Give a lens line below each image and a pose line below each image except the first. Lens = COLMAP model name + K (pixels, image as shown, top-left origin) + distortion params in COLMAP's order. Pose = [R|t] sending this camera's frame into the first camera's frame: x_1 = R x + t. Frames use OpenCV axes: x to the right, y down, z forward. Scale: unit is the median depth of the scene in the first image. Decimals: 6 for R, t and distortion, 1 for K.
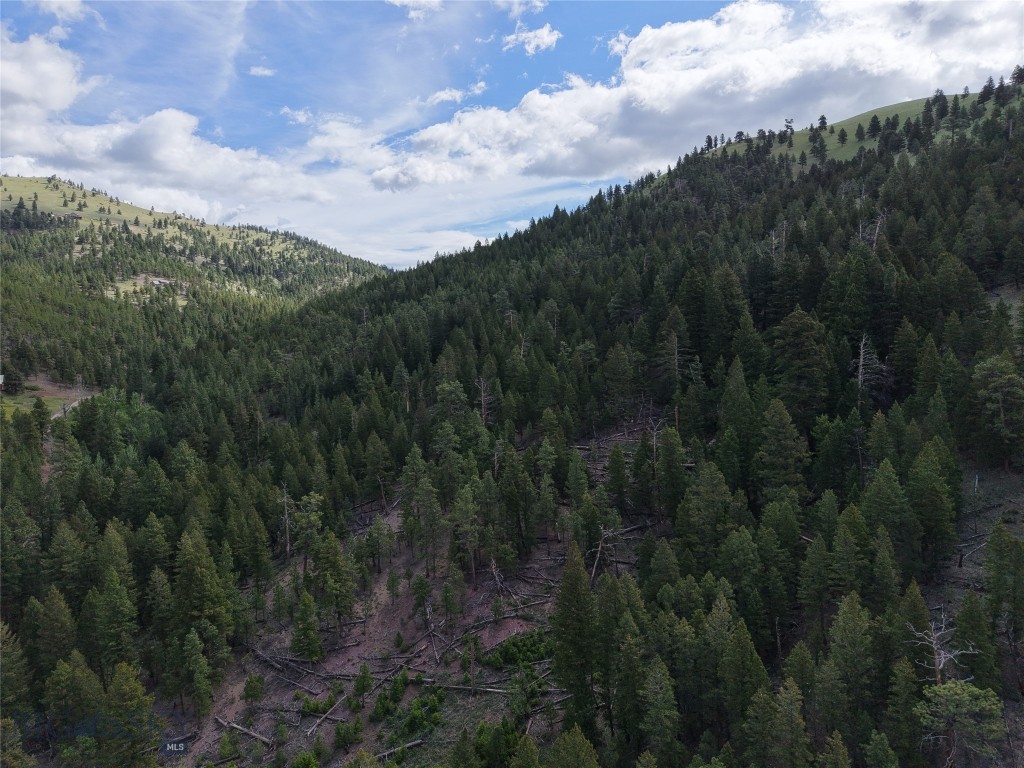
lens RADIAL K [[685.8, 0, 519.0], [0, 685.8, 379.8], [0, 0, 1]] dist [0.024658, -0.026150]
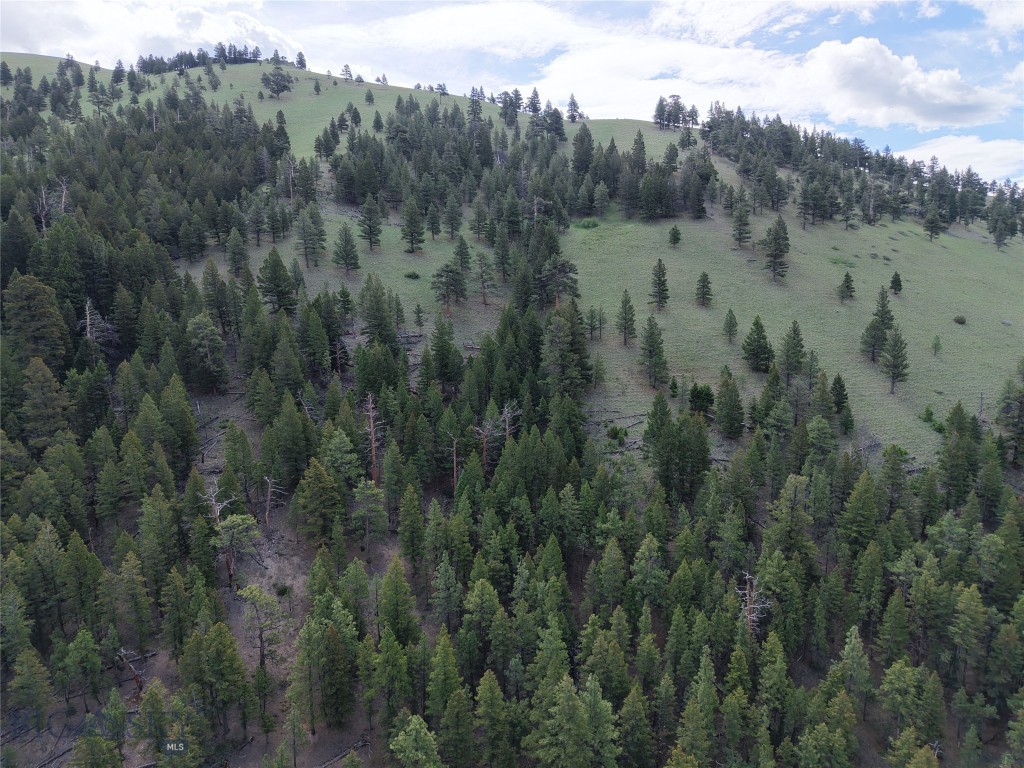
lens RADIAL K [[685.8, 0, 512.1], [0, 685.8, 386.0], [0, 0, 1]] dist [0.024658, -0.026150]
pose [[0.447403, -0.114518, 0.886970, -0.201198], [0.056847, 0.993404, 0.099585, 0.005247], [-0.892524, 0.005867, 0.450962, -0.135823]]
